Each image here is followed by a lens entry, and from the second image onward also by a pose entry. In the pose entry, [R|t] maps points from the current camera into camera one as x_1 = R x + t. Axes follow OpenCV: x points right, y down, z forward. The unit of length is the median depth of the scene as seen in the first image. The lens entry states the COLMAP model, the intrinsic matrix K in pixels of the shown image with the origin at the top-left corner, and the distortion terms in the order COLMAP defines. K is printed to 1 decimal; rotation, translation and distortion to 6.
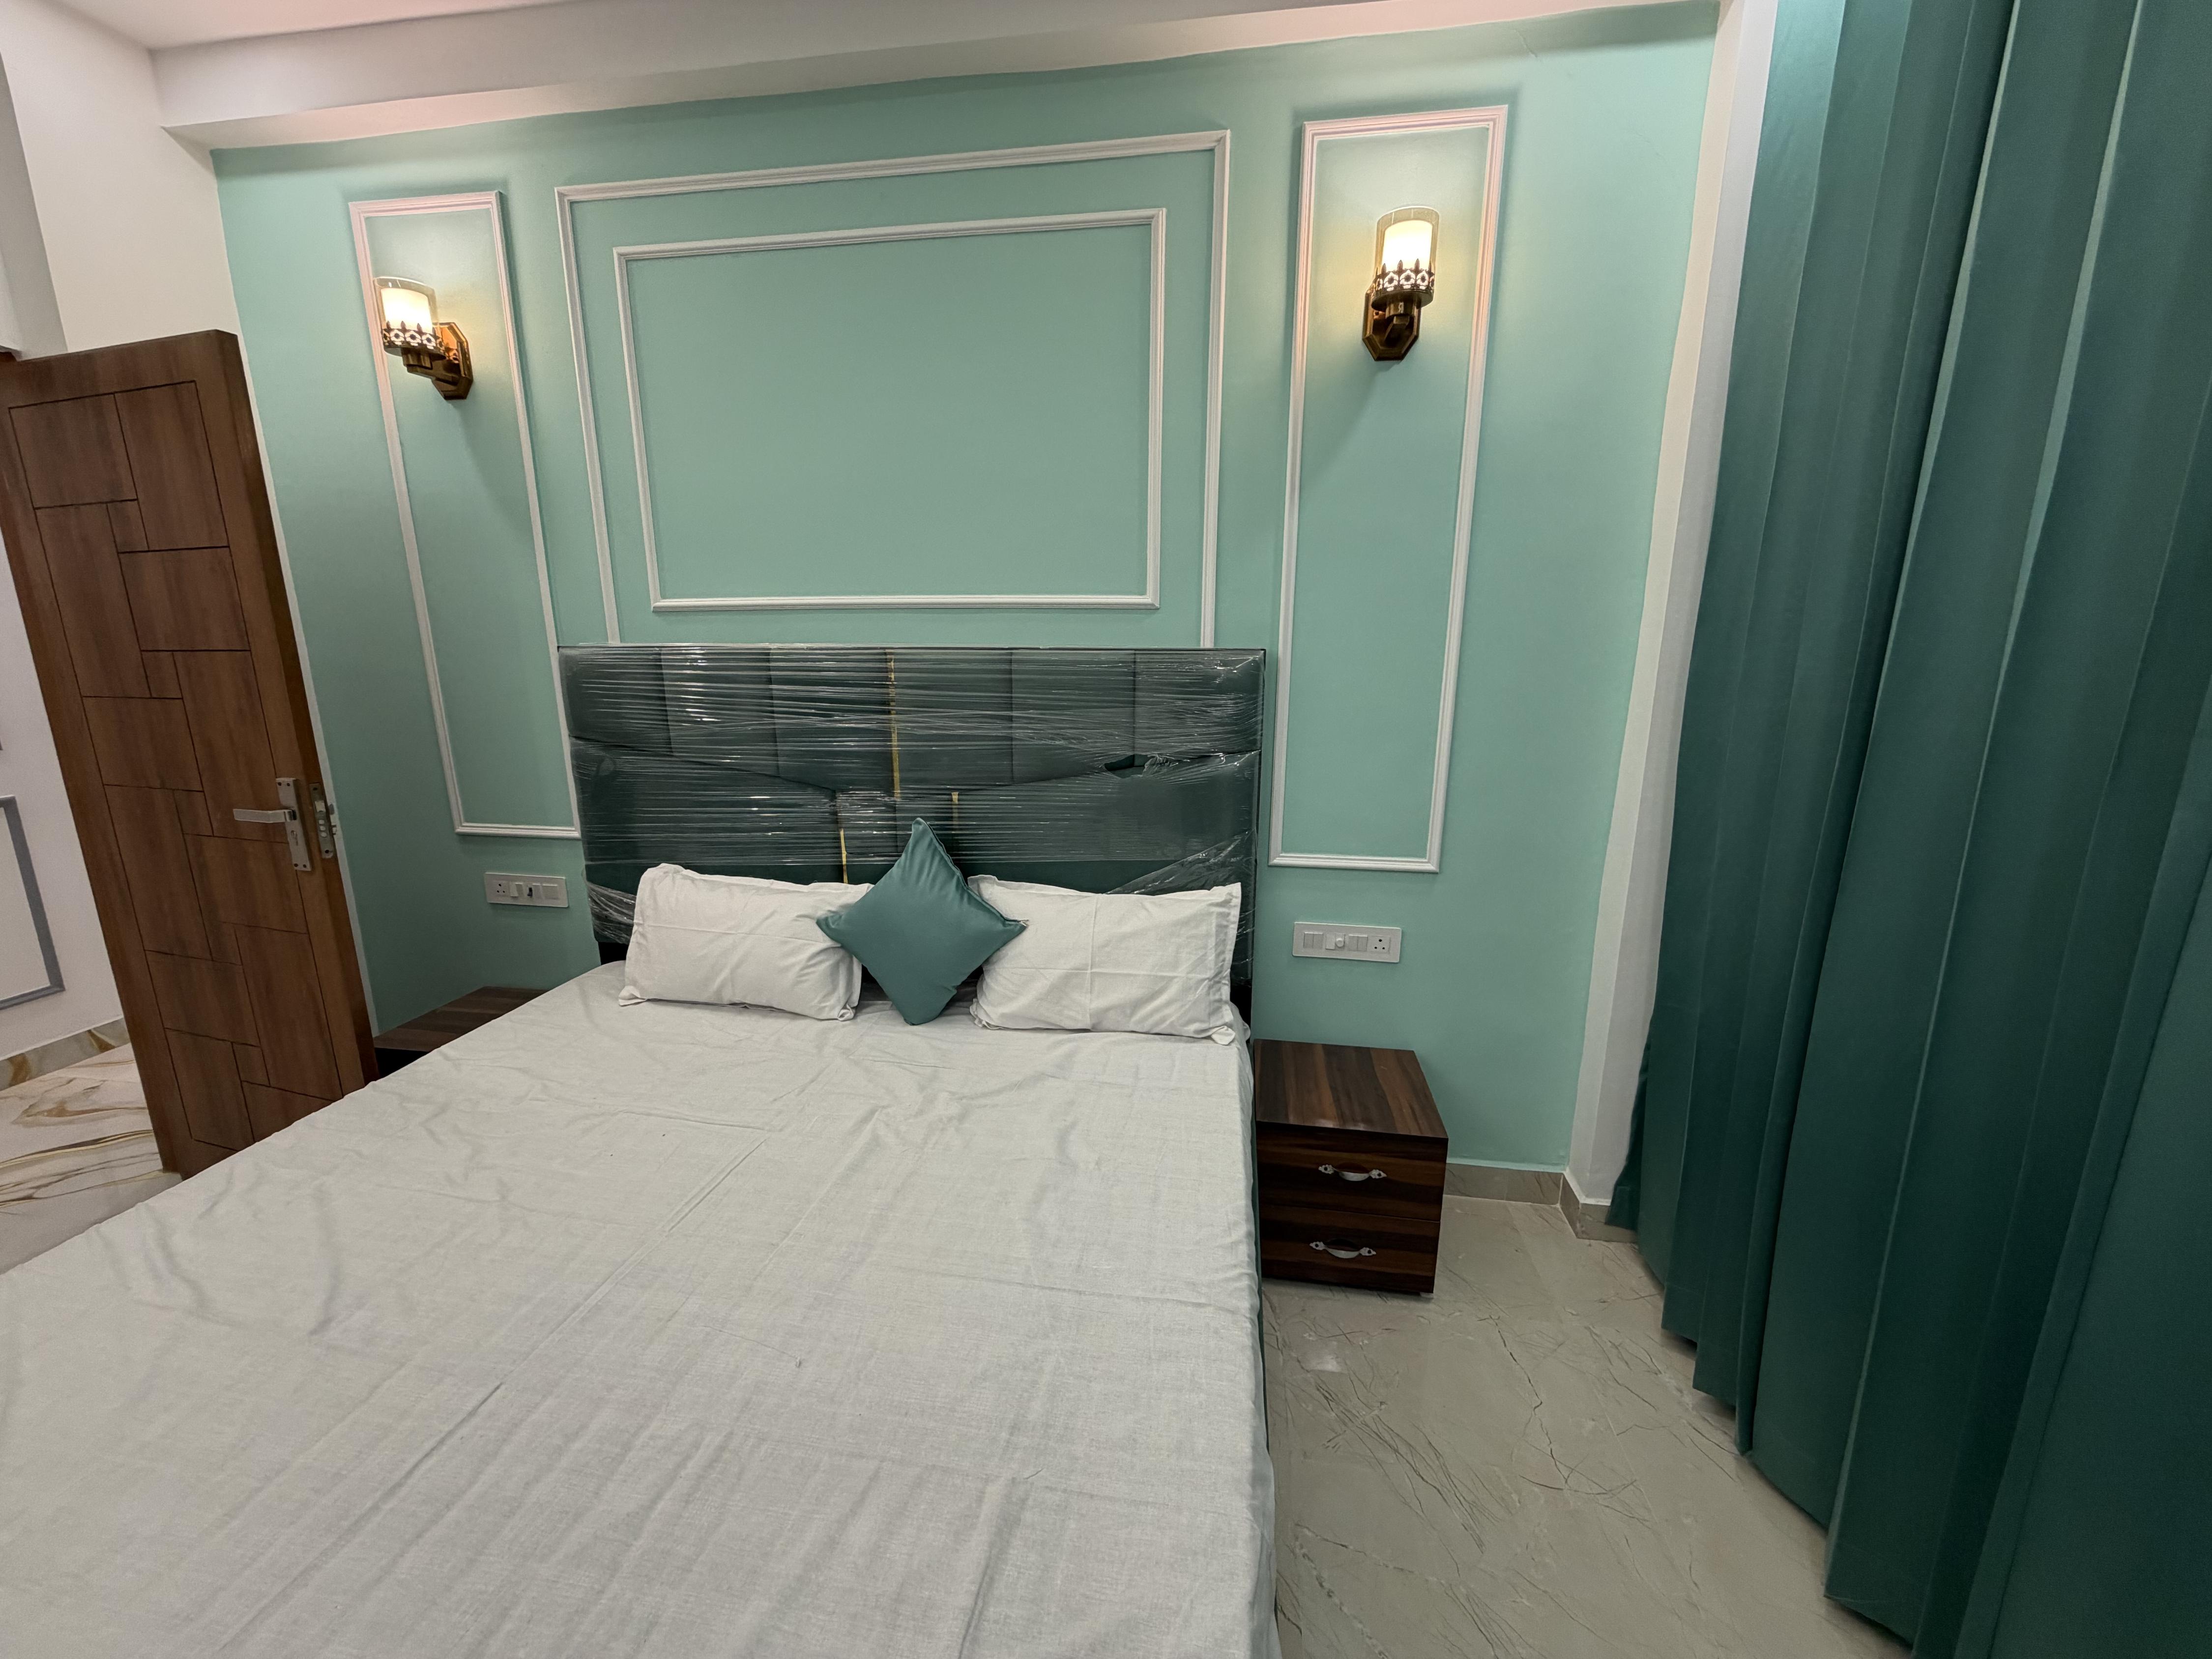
lens RADIAL K [[845.2, 0, 1109.9], [0, 845.2, 837.0], [0, 0, 1]] dist [-0.002134, -0.000195]
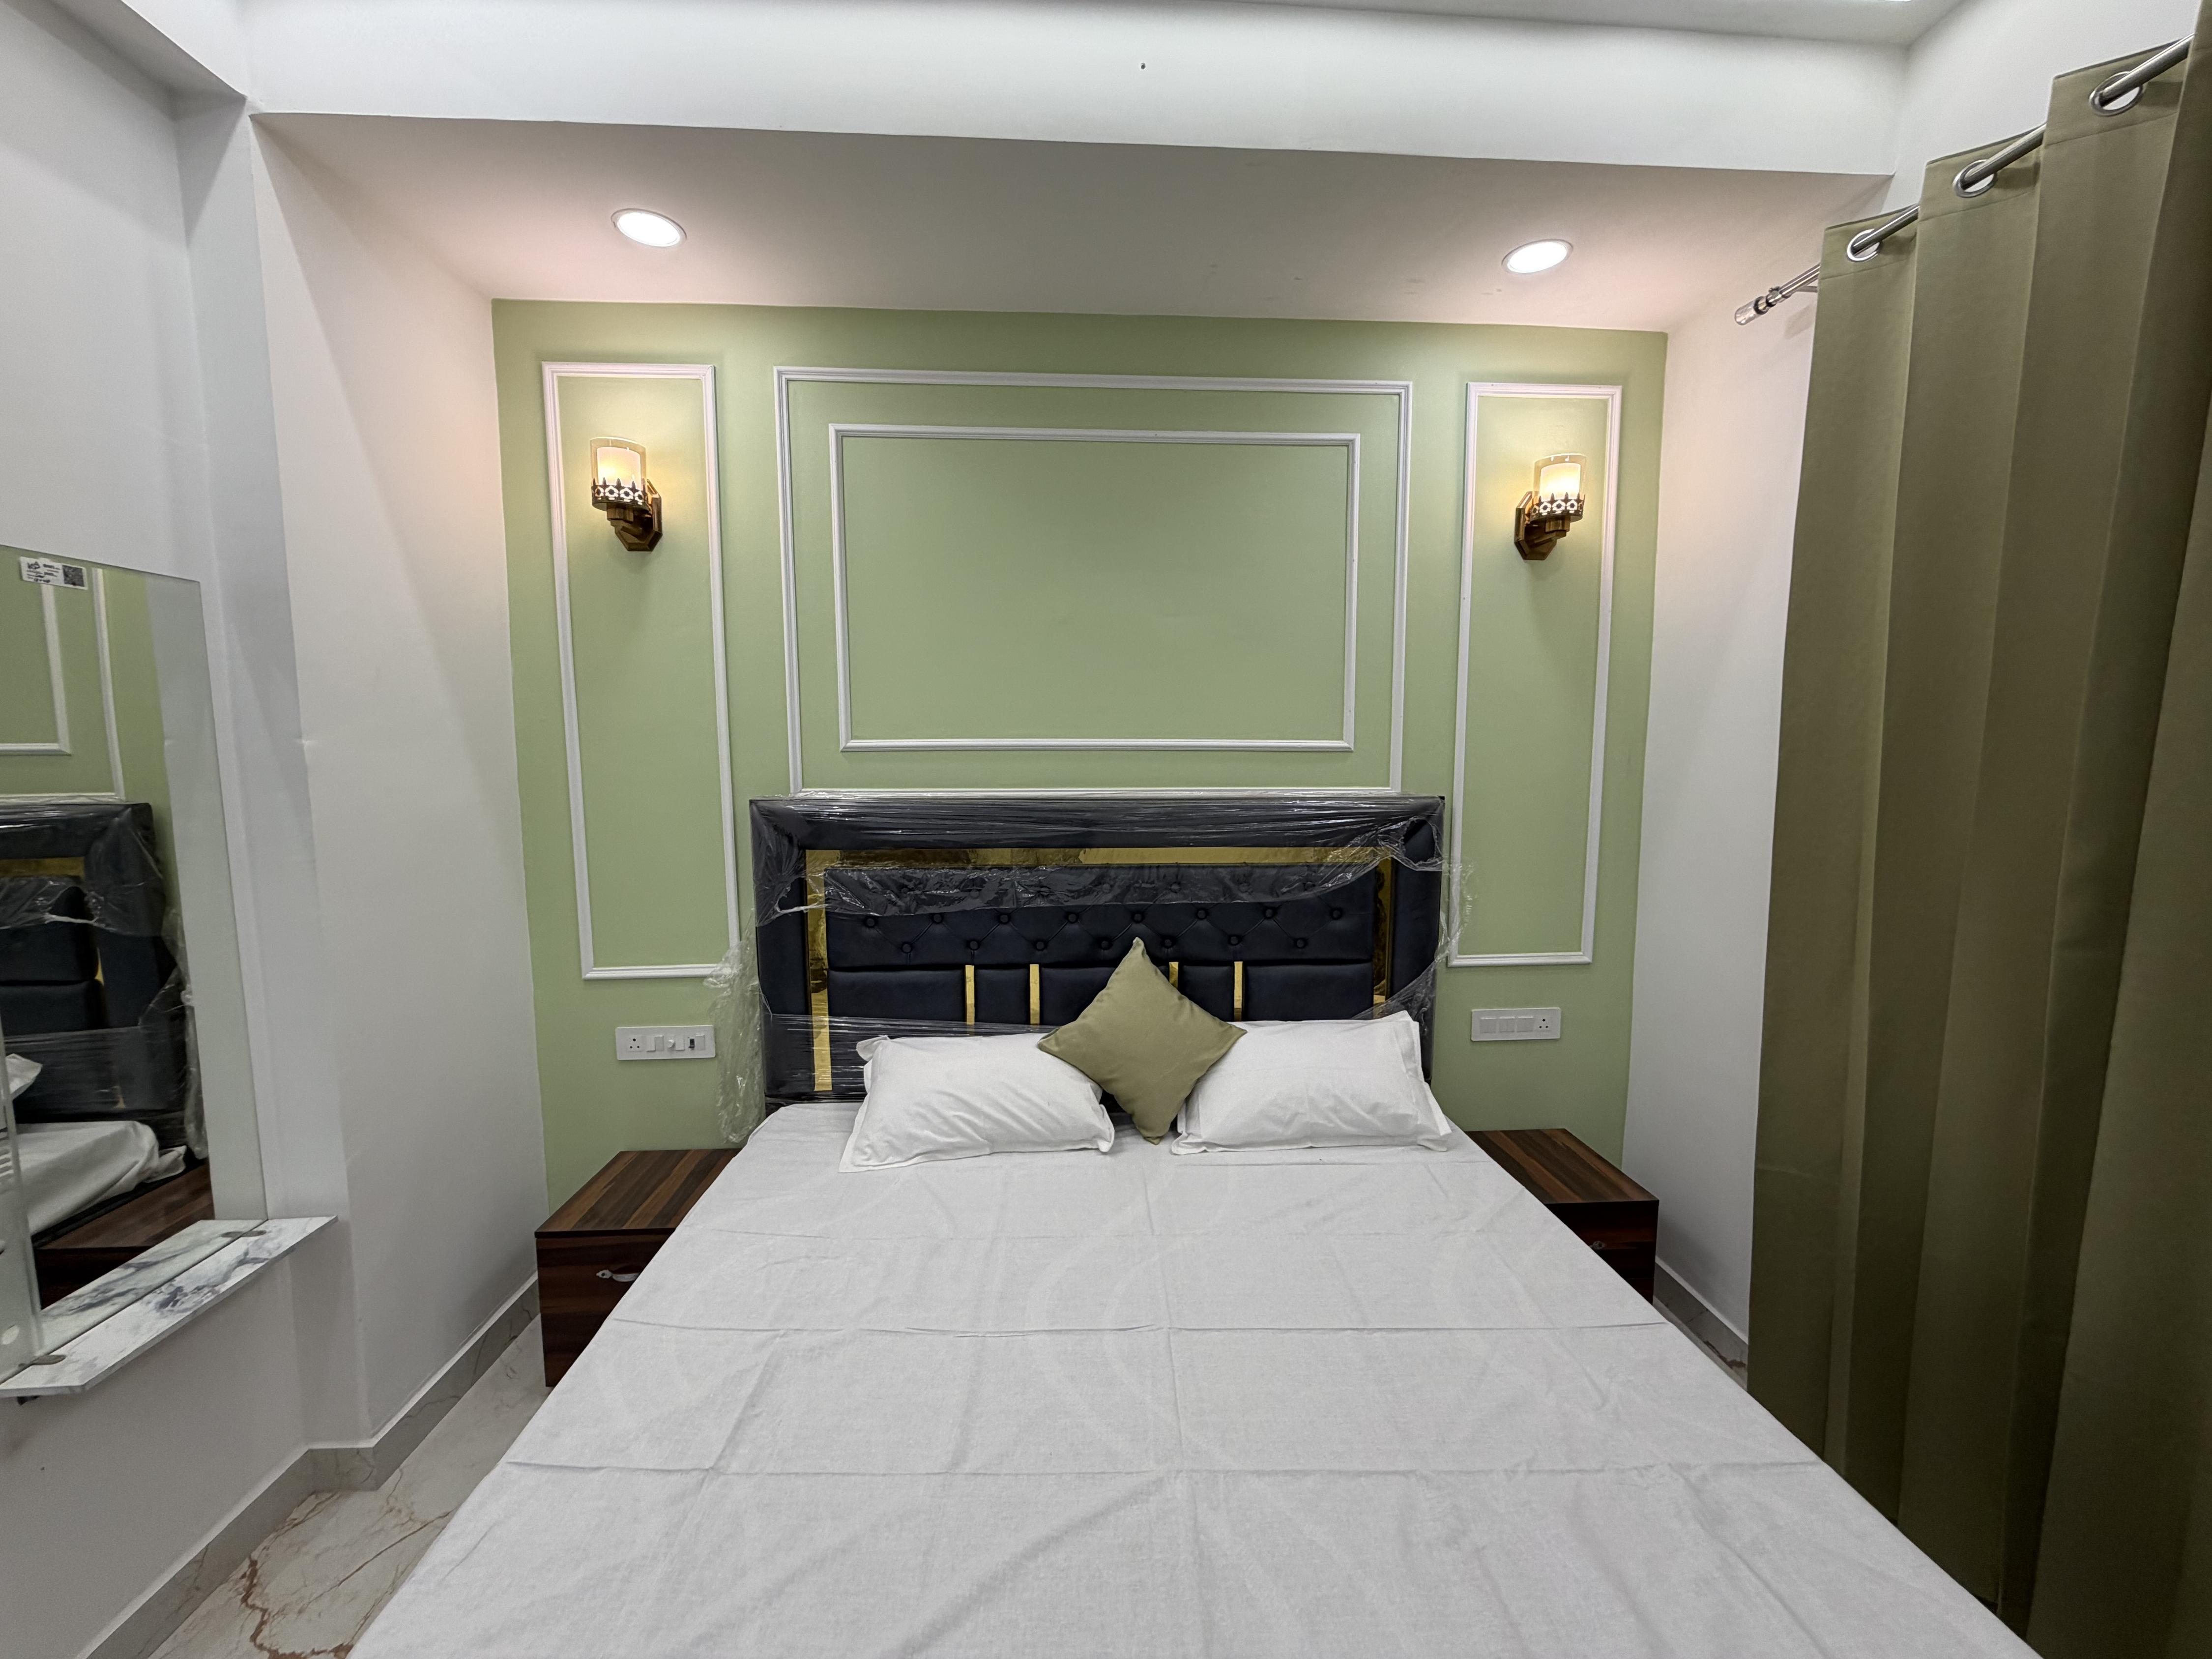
lens RADIAL K [[845.2, 0, 1097.8], [0, 845.2, 827.0], [0, 0, 1]] dist [-0.002134, -0.000195]
pose [[0.979340, -0.033142, 0.199484, -0.502664], [0.053118, 0.993998, -0.095634, -0.067948], [-0.195118, 0.104254, 0.975223, -0.064762]]
